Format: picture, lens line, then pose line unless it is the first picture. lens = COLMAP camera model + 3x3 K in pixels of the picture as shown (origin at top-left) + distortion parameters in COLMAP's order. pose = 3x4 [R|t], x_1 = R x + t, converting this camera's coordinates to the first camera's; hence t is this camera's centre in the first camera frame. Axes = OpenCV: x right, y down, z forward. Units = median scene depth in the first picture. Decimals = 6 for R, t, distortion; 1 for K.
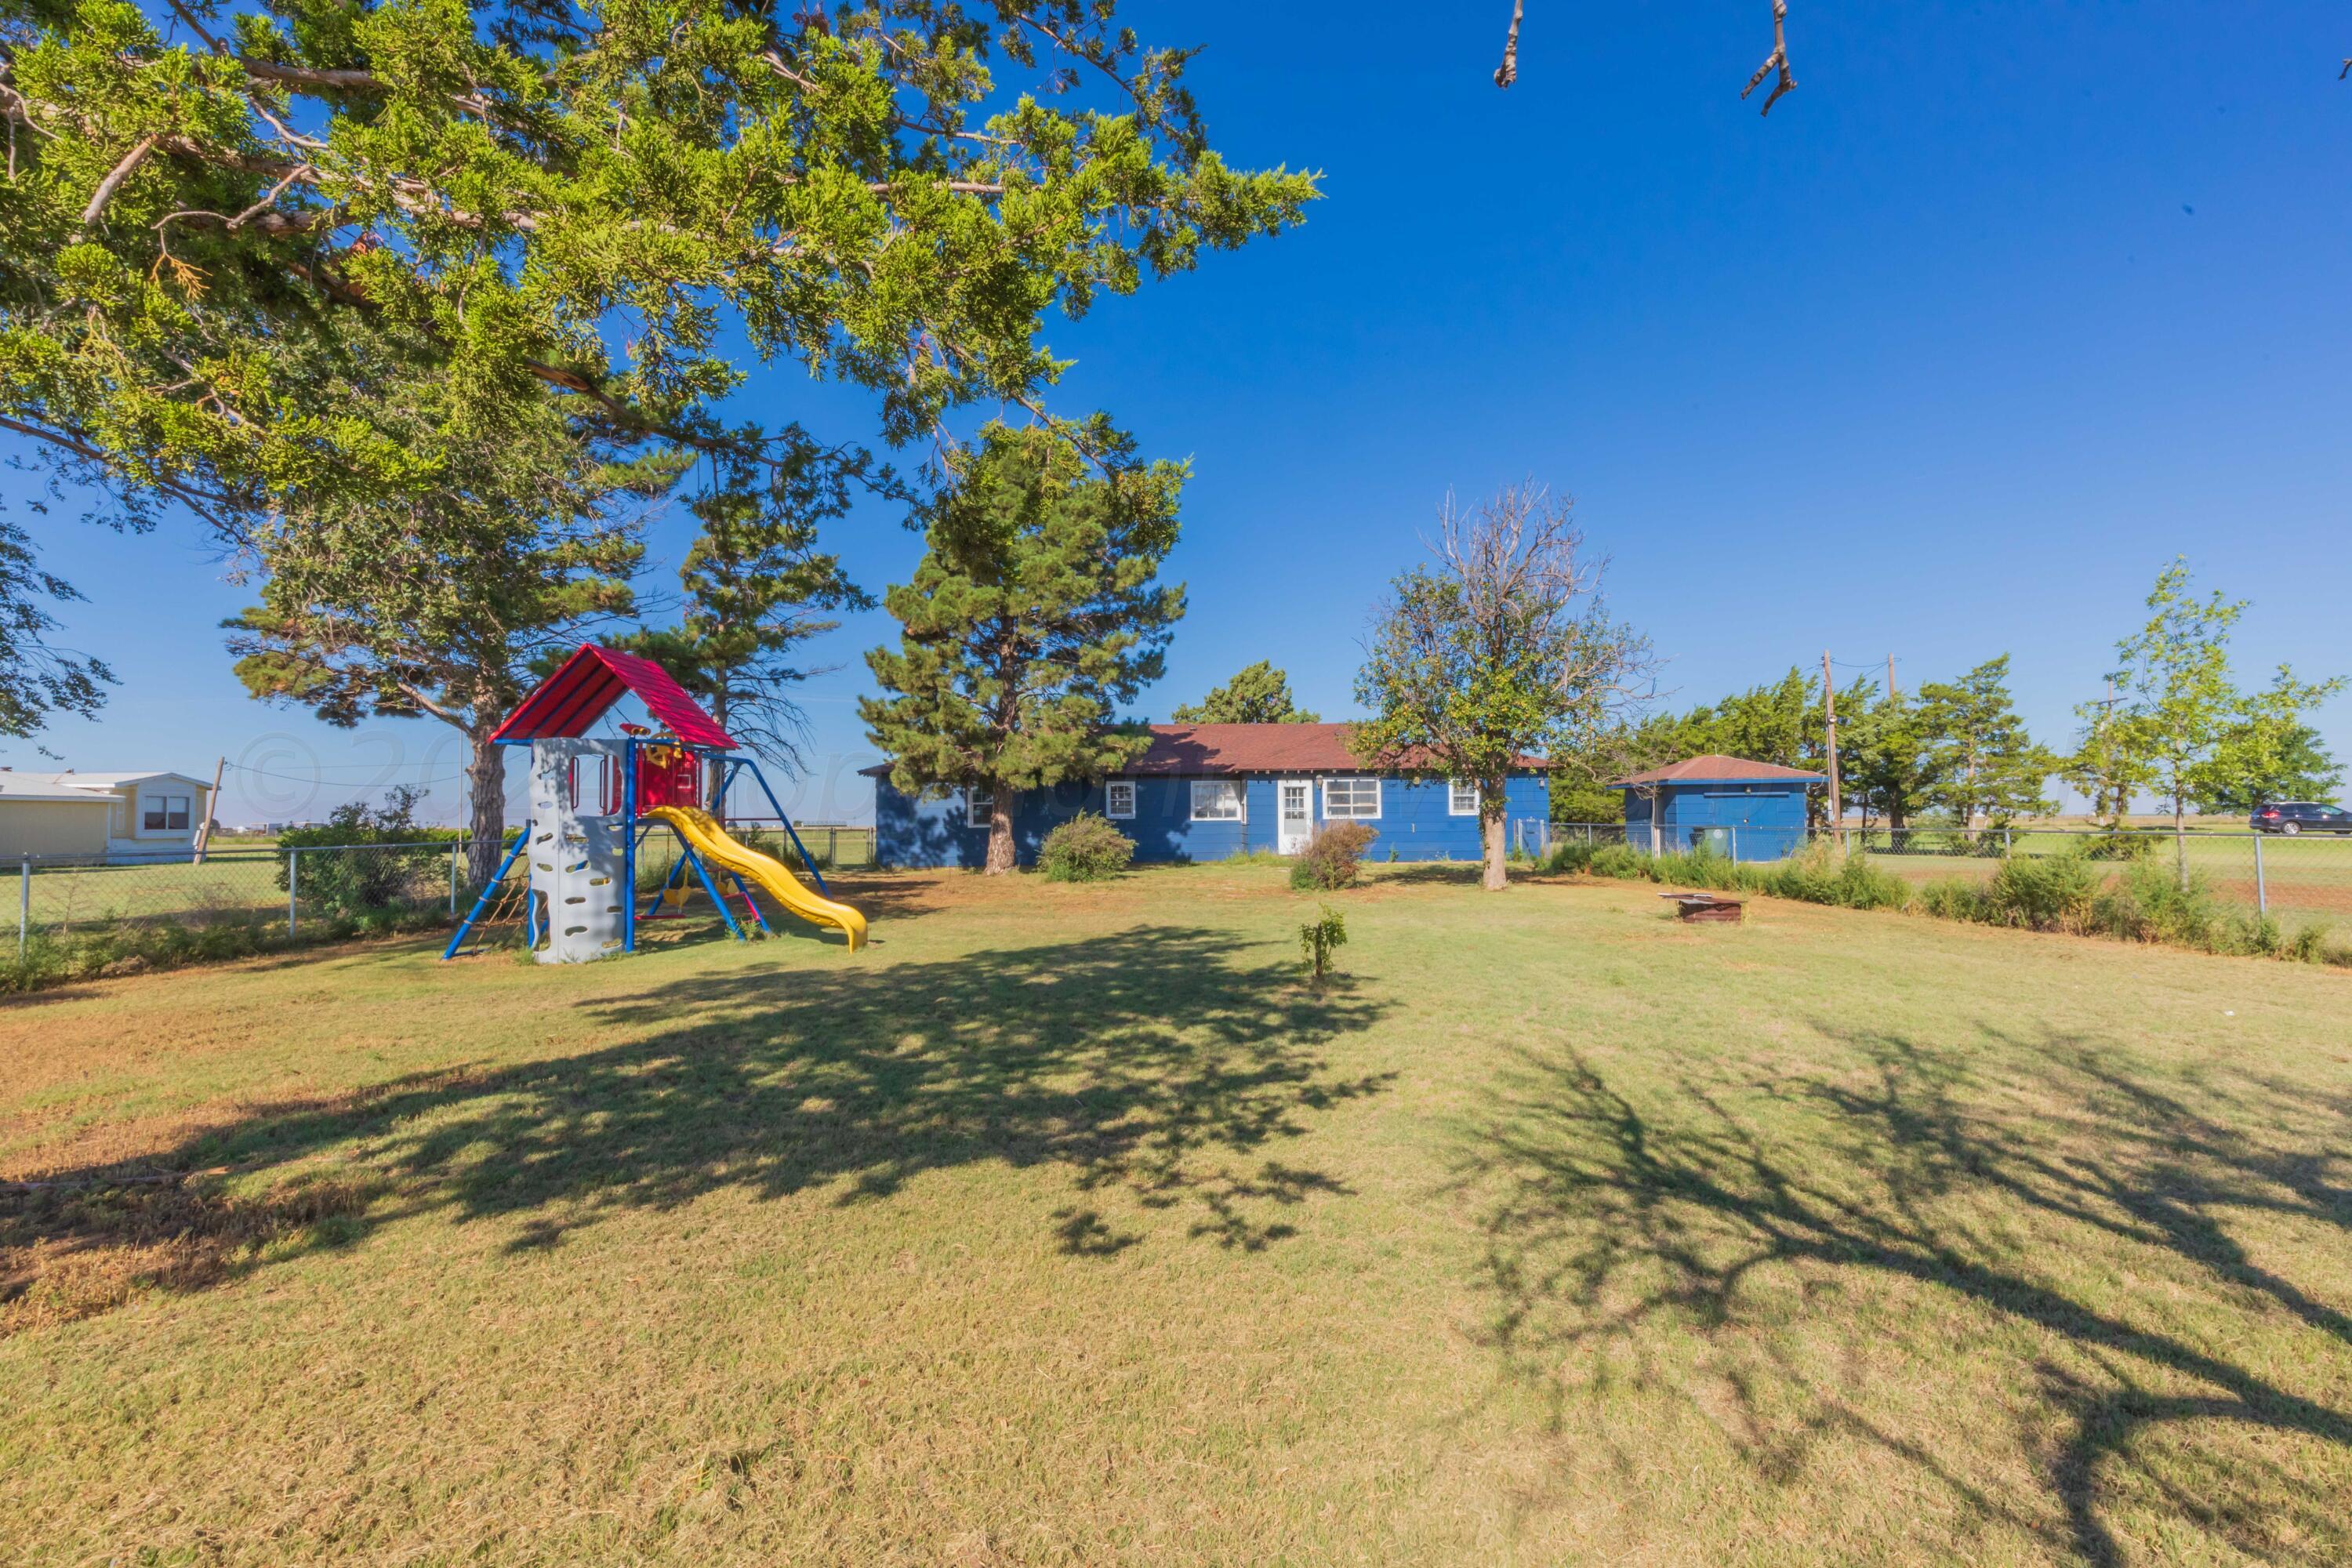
lens RADIAL K [[1021.4, 0, 1174.1], [0, 1021.4, 776.7], [0, 0, 1]] dist [-0.001298, 0.000130]
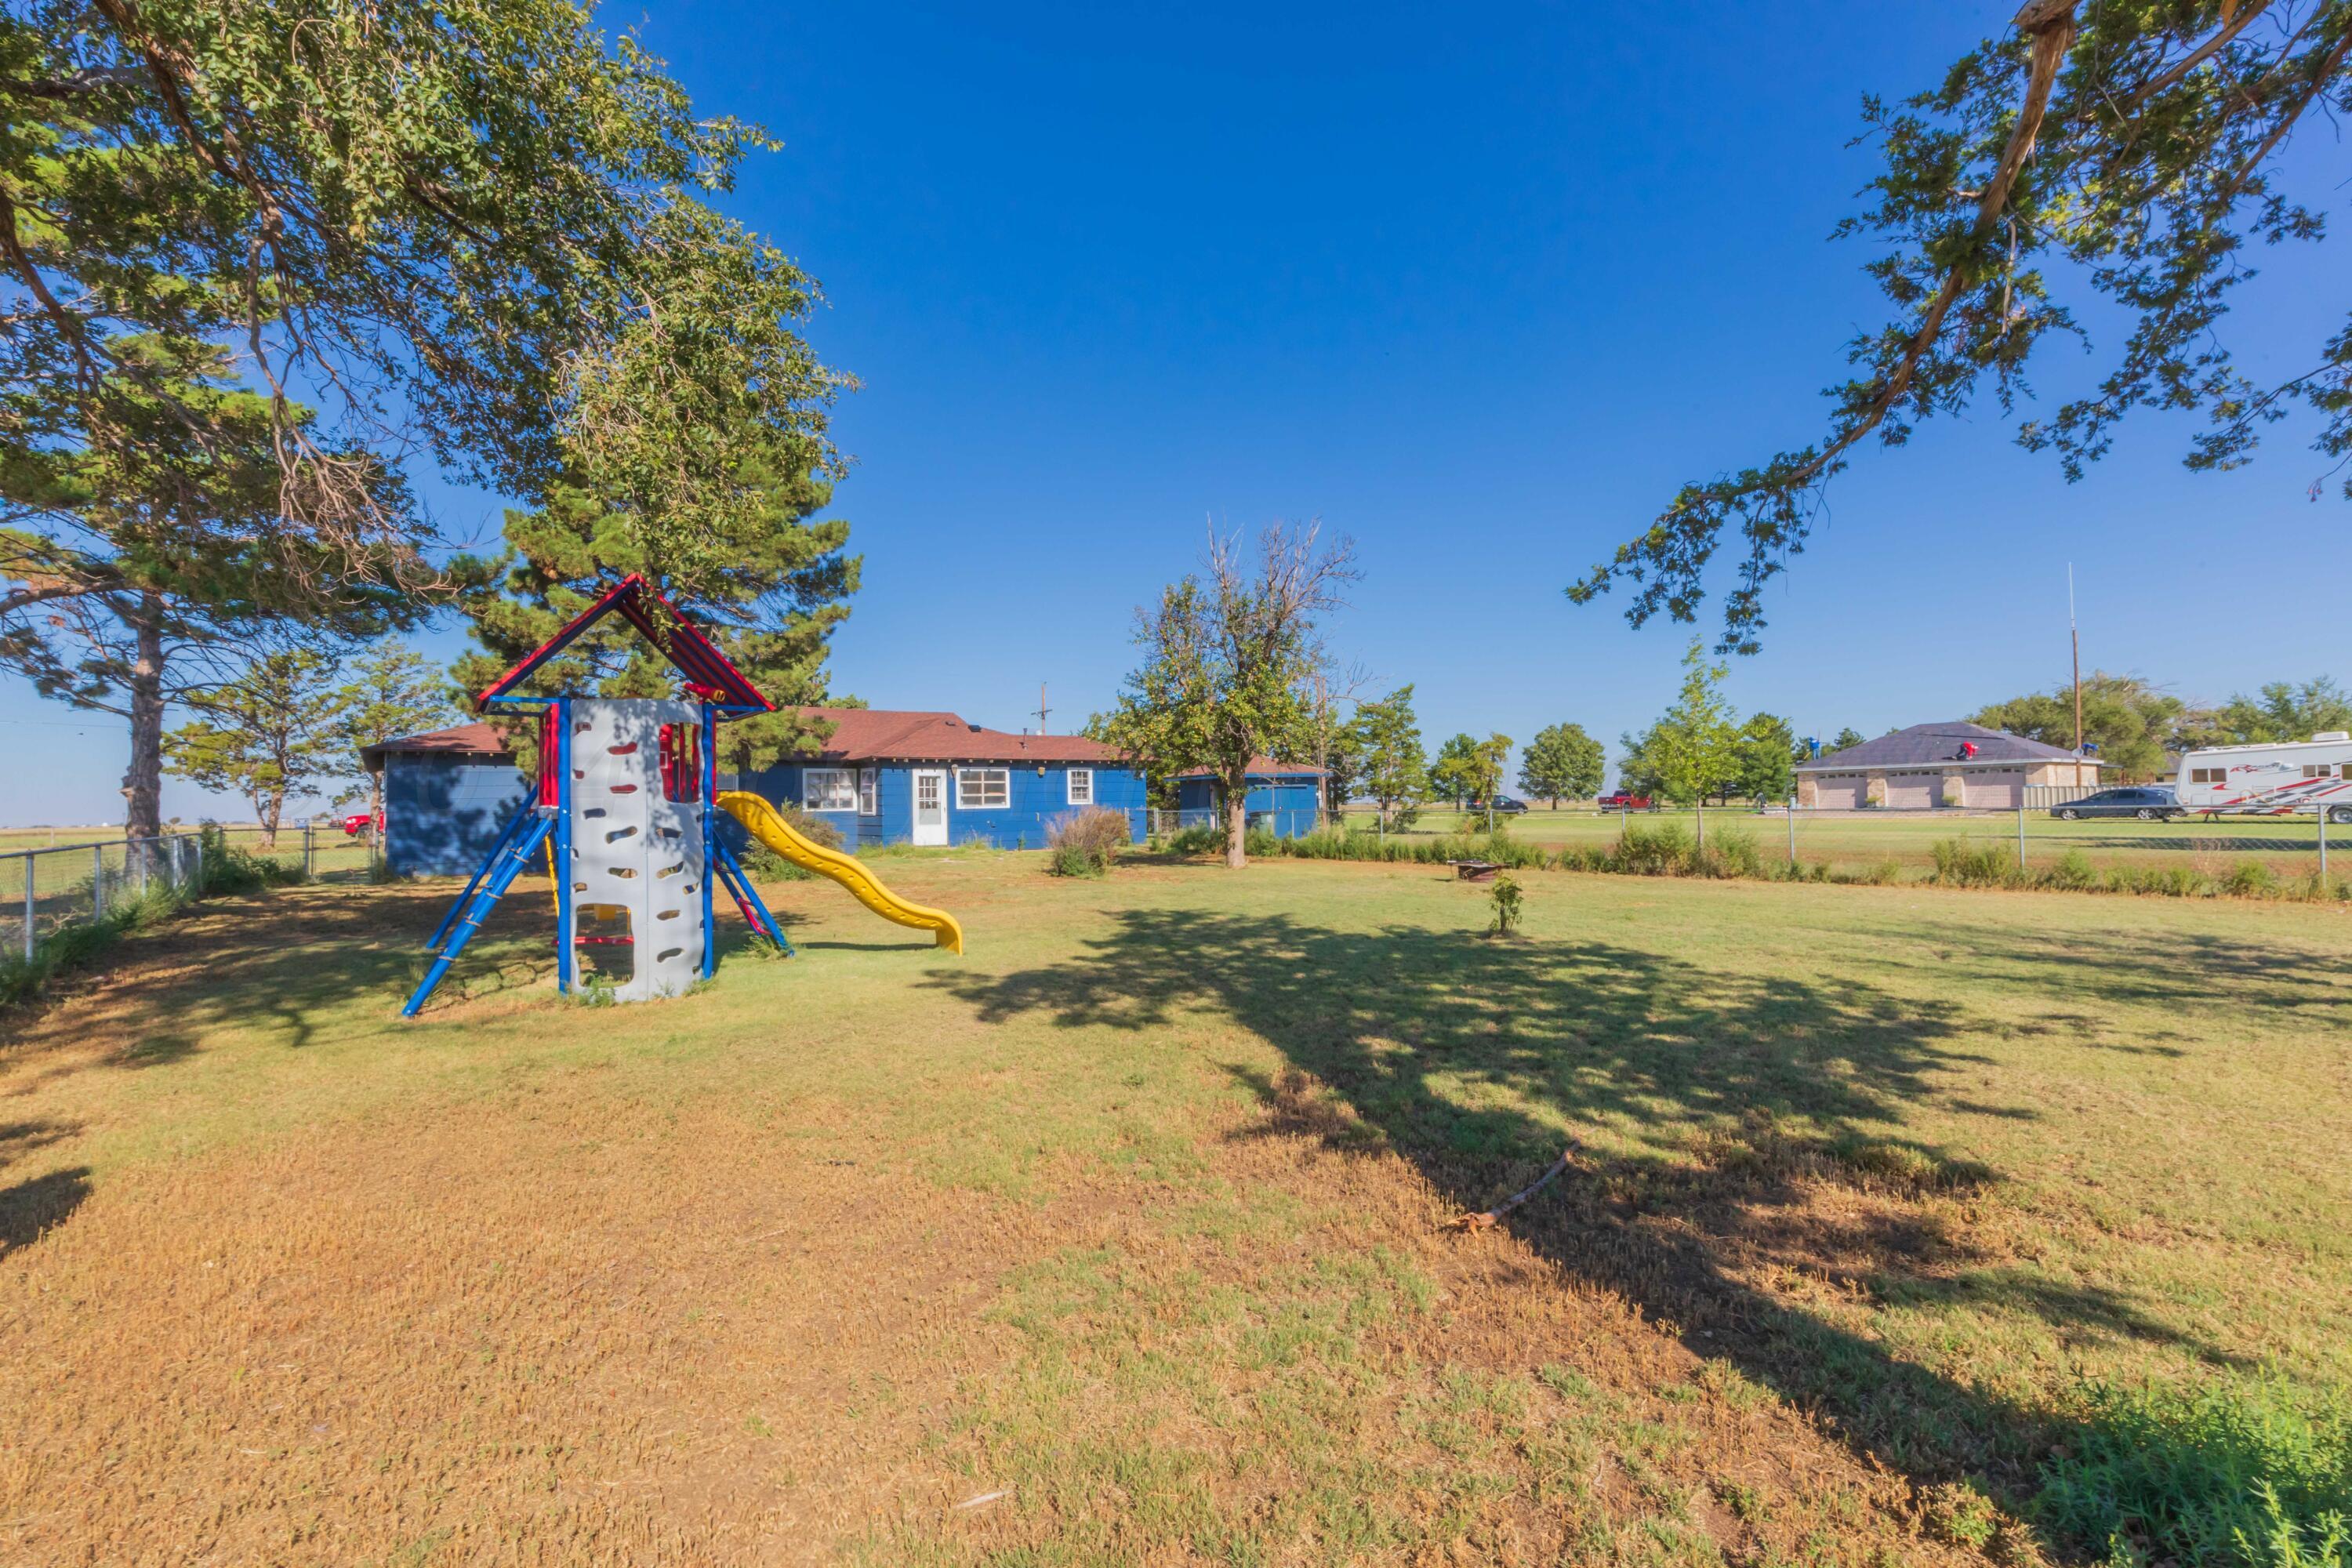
lens RADIAL K [[1021.4, 0, 1173.3], [0, 1021.4, 799.5], [0, 0, 1]] dist [-0.001298, 0.000130]
pose [[0.830834, -0.002244, 0.556516, -0.232590], [-0.014704, 0.999554, 0.025983, 0.003658], [-0.556326, -0.029771, 0.830431, 0.055610]]
